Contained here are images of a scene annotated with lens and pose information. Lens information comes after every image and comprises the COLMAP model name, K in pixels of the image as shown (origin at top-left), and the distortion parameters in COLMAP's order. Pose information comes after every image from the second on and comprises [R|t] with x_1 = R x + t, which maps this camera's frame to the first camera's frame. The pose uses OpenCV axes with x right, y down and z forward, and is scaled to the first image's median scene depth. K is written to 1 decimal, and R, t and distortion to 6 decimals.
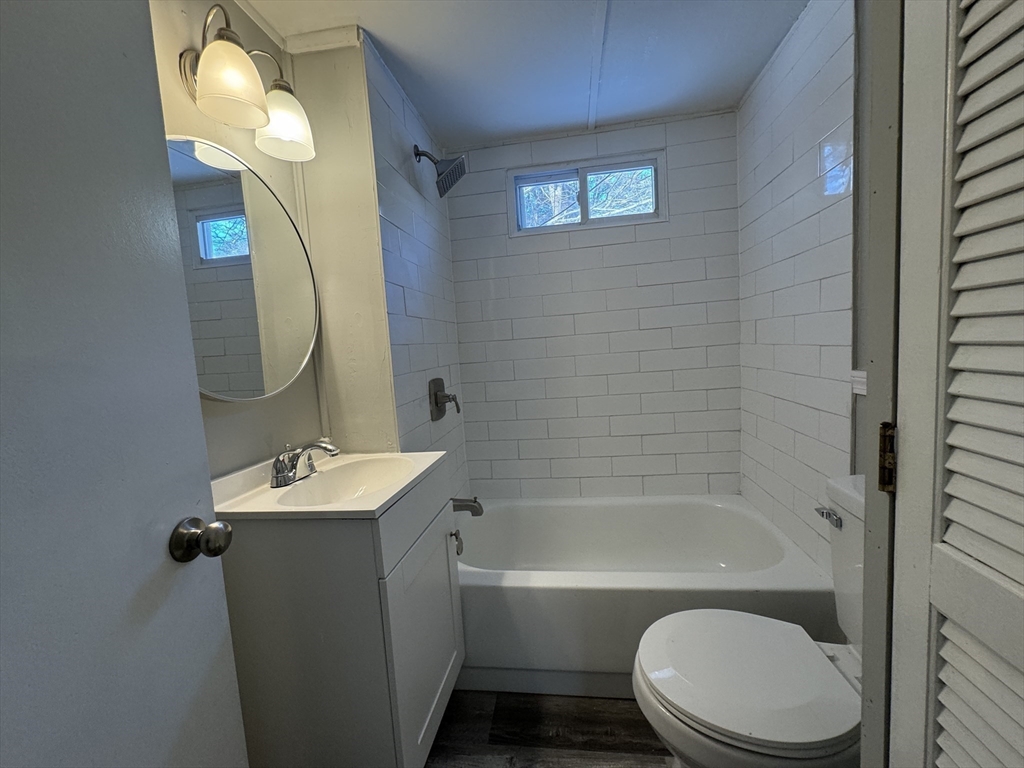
lens RADIAL K [[406.9, 0, 512.4], [0, 406.9, 385.7], [0, 0, 1]] dist [-0.002666, 0.000505]
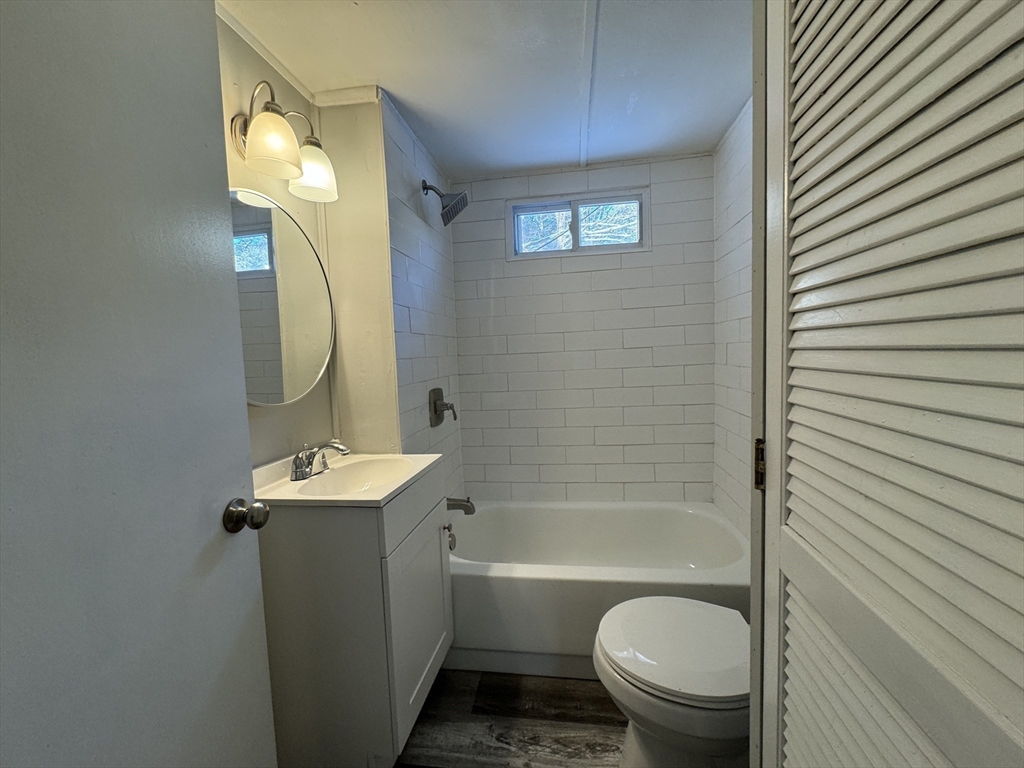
lens RADIAL K [[406.9, 0, 512.4], [0, 406.9, 385.7], [0, 0, 1]] dist [-0.002666, 0.000505]
pose [[0.999627, 0.026966, -0.004221, 0.032513], [-0.027035, 0.999485, -0.017287, -0.015457], [0.003752, 0.017395, 0.999842, -0.137165]]
